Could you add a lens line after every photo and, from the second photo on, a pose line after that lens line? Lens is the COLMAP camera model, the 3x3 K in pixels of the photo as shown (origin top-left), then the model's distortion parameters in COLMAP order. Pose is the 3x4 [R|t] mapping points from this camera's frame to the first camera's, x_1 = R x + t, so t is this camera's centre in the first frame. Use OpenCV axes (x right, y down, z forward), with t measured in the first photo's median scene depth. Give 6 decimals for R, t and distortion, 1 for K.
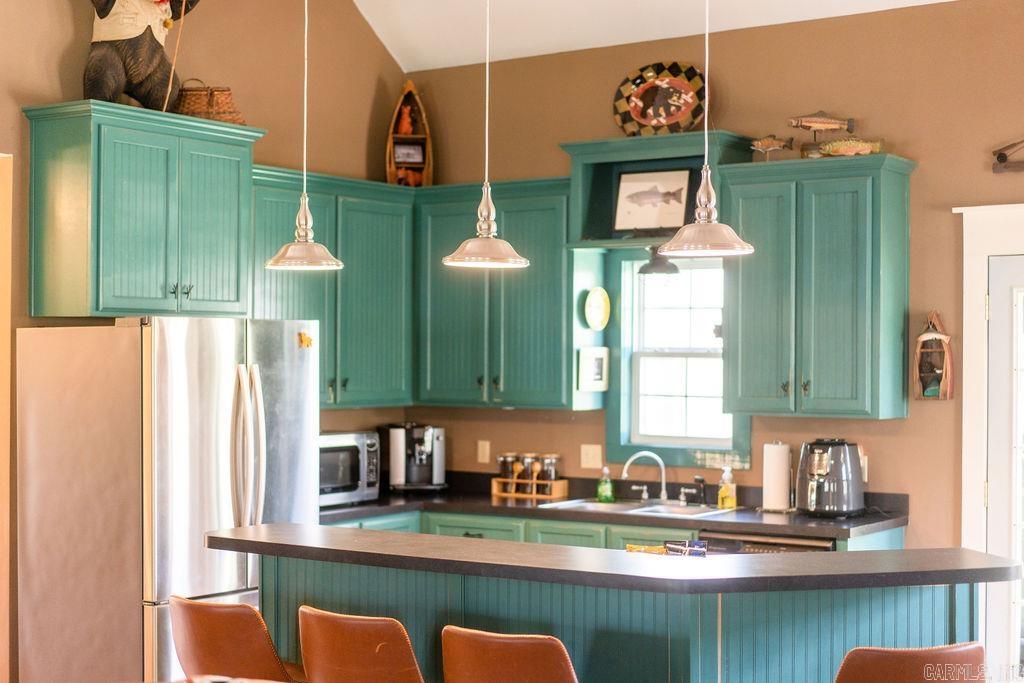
lens RADIAL K [[1578.4, 0, 511.4], [0, 1578.4, 342.2], [0, 0, 1]] dist [0.004998, -0.119530]
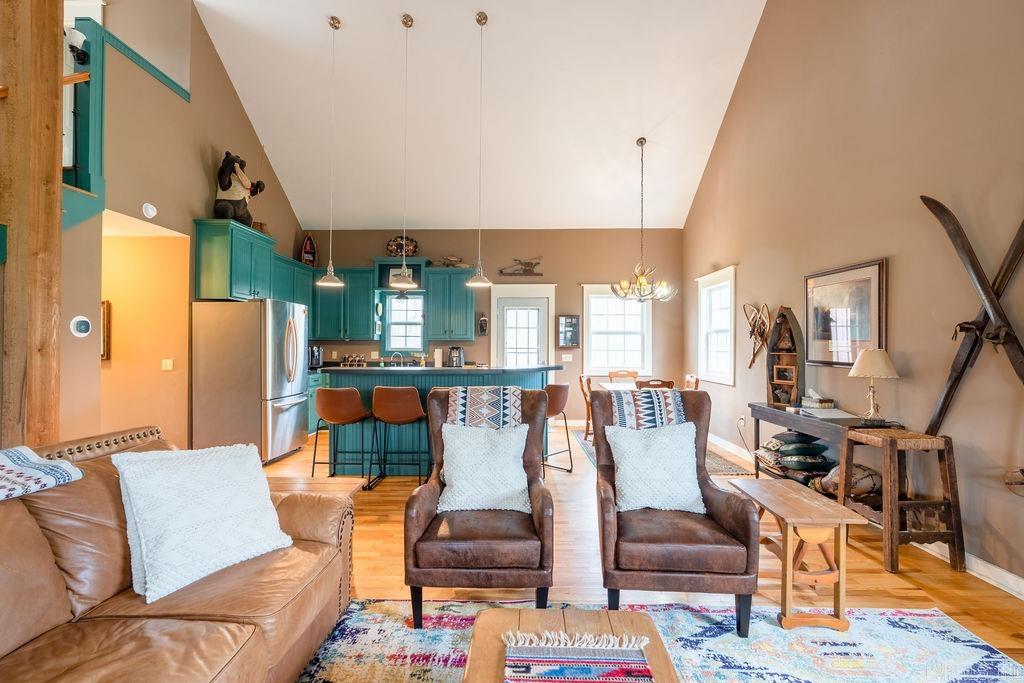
lens RADIAL K [[460.4, 0, 510.9], [0, 460.4, 342.4], [0, 0, 1]] dist [-0.010776, 0.004808]
pose [[0.831834, 0.005207, 0.555000, -0.259604], [-0.005879, 0.999983, -0.000571, 0.048808], [-0.554993, -0.002788, 0.831850, 0.060320]]
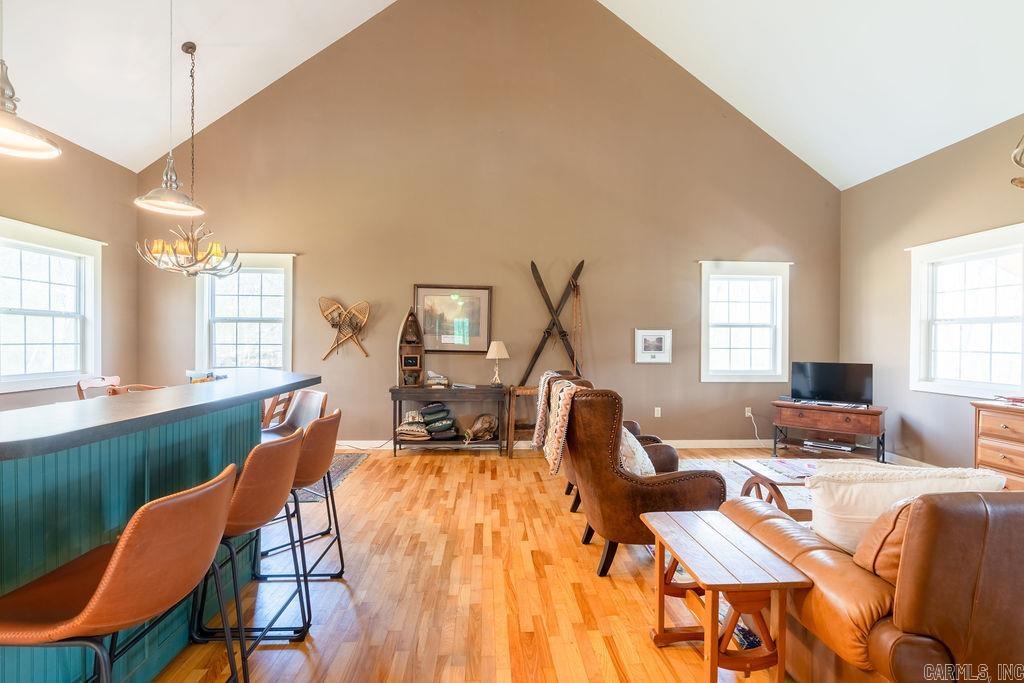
lens RADIAL K [[463.5, 0, 511.9], [0, 463.5, 343.5], [0, 0, 1]] dist [-0.005400, 0.000773]
pose [[-0.608279, -0.009825, 0.793663, -0.326594], [-0.014202, 0.999898, 0.001494, 0.054551], [-0.793596, -0.010363, -0.608356, 0.661766]]
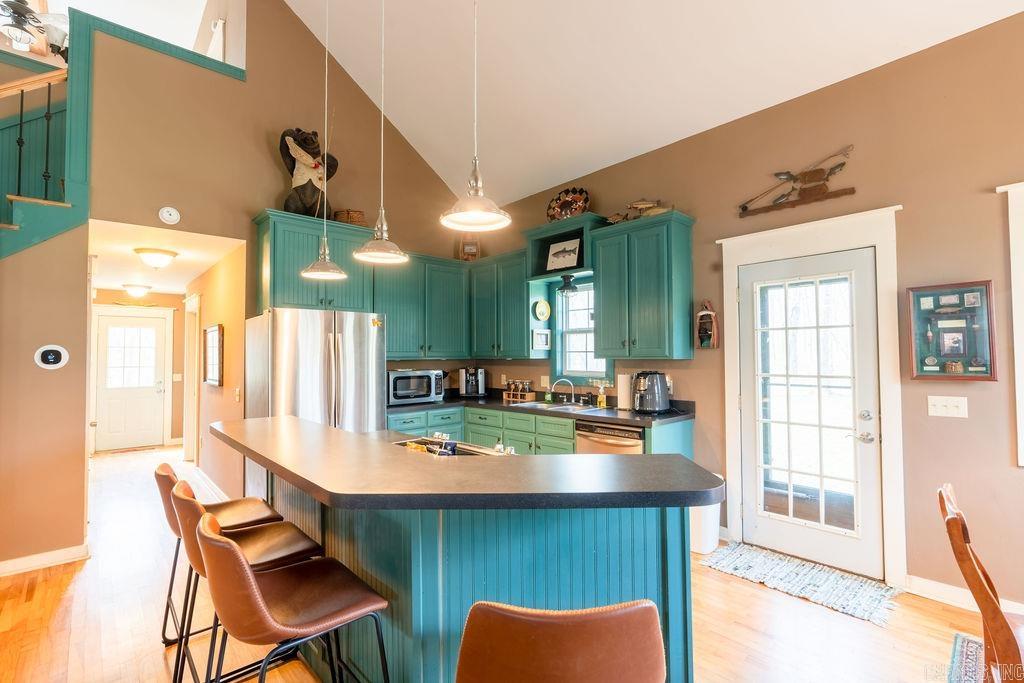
lens RADIAL K [[460.4, 0, 510.9], [0, 460.4, 342.4], [0, 0, 1]] dist [-0.010776, 0.004808]
pose [[0.974987, -0.017357, -0.221585, 0.154748], [0.012926, 0.999687, -0.021432, 0.035125], [0.221887, 0.018031, 0.974906, 0.413233]]
